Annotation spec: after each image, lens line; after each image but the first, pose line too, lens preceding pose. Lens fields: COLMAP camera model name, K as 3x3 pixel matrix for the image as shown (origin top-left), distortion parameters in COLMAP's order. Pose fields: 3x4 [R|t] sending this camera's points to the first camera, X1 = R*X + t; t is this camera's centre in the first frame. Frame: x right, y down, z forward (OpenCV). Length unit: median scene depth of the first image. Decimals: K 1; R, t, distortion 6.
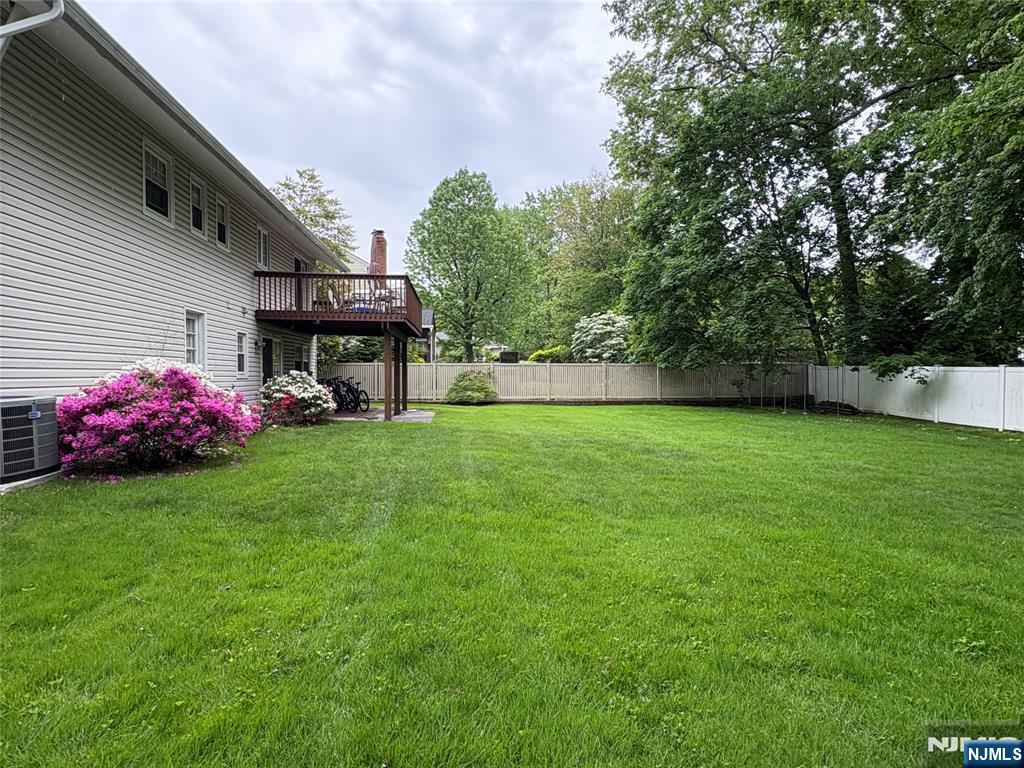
lens RADIAL K [[615.0, 0, 512.6], [0, 615.0, 384.9], [0, 0, 1]] dist [0.004475, 0.000230]
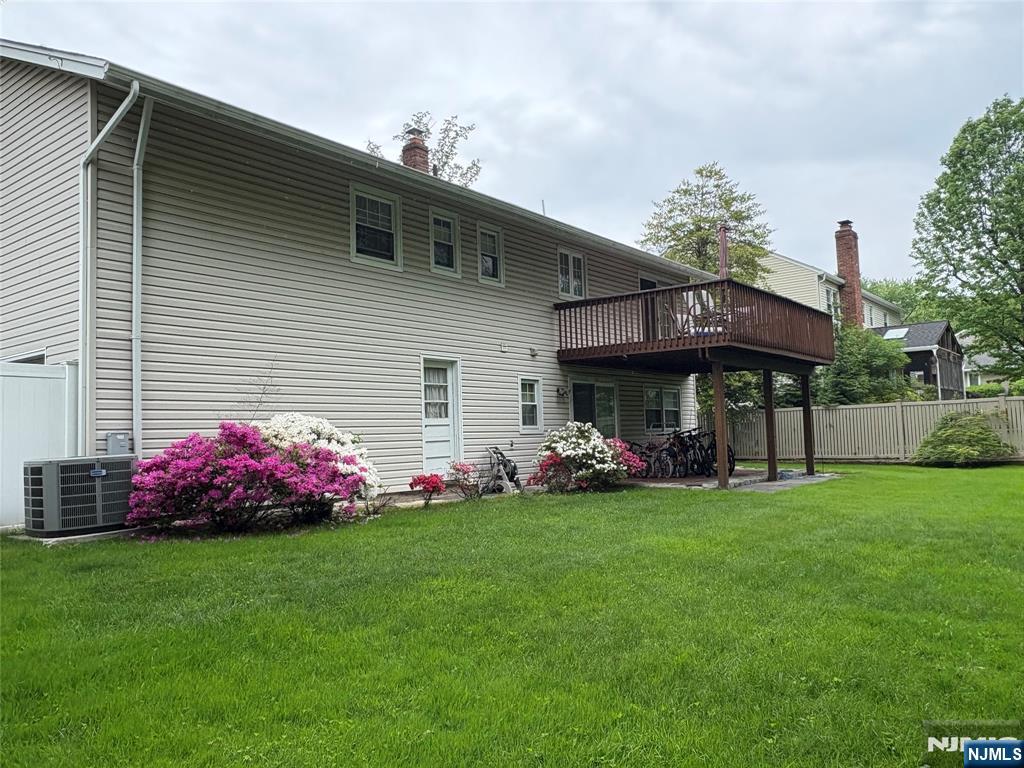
lens RADIAL K [[782.9, 0, 510.9], [0, 782.9, 384.3], [0, 0, 1]] dist [-0.006284, -0.007399]
pose [[0.720555, -0.073170, -0.689526, 0.253489], [0.021479, 0.996295, -0.083278, 0.009552], [0.693065, 0.045196, 0.719457, 0.203280]]
